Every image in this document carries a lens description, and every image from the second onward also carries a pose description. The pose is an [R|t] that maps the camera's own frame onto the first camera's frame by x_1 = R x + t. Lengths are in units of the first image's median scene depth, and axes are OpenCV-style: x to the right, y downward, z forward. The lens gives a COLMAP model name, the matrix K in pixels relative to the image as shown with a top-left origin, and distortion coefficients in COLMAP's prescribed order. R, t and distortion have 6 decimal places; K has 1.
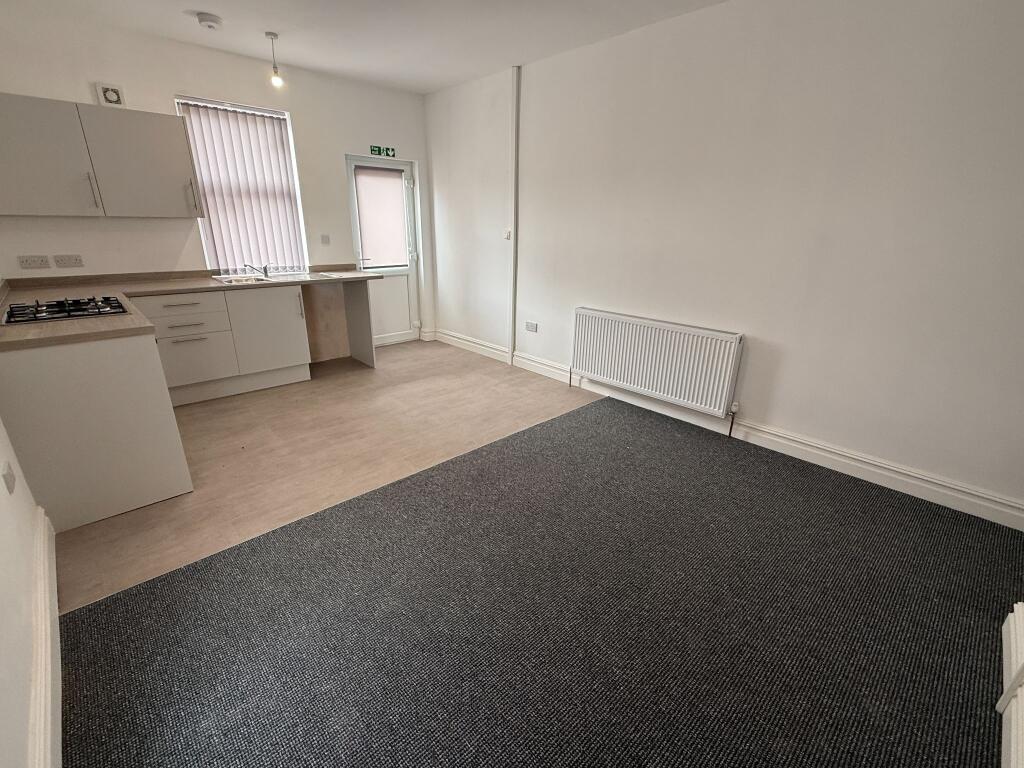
lens RADIAL K [[448.6, 0, 512.0], [0, 448.6, 384.0], [0, 0, 1]] dist [0.000883, -0.000380]
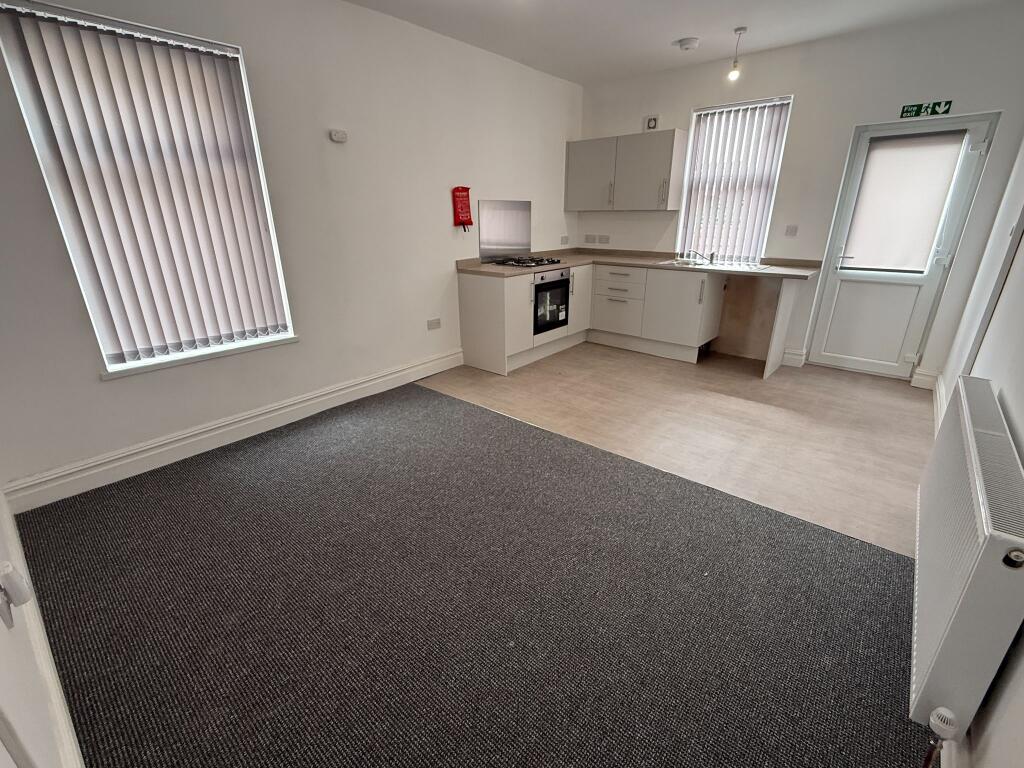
lens RADIAL K [[448.6, 0, 512.0], [0, 448.6, 384.0], [0, 0, 1]] dist [0.000883, -0.000380]
pose [[0.124412, 0.339561, -0.932320, 0.537392], [-0.328189, 0.900816, 0.284292, -0.135875], [0.936383, 0.270608, 0.223512, 0.414779]]
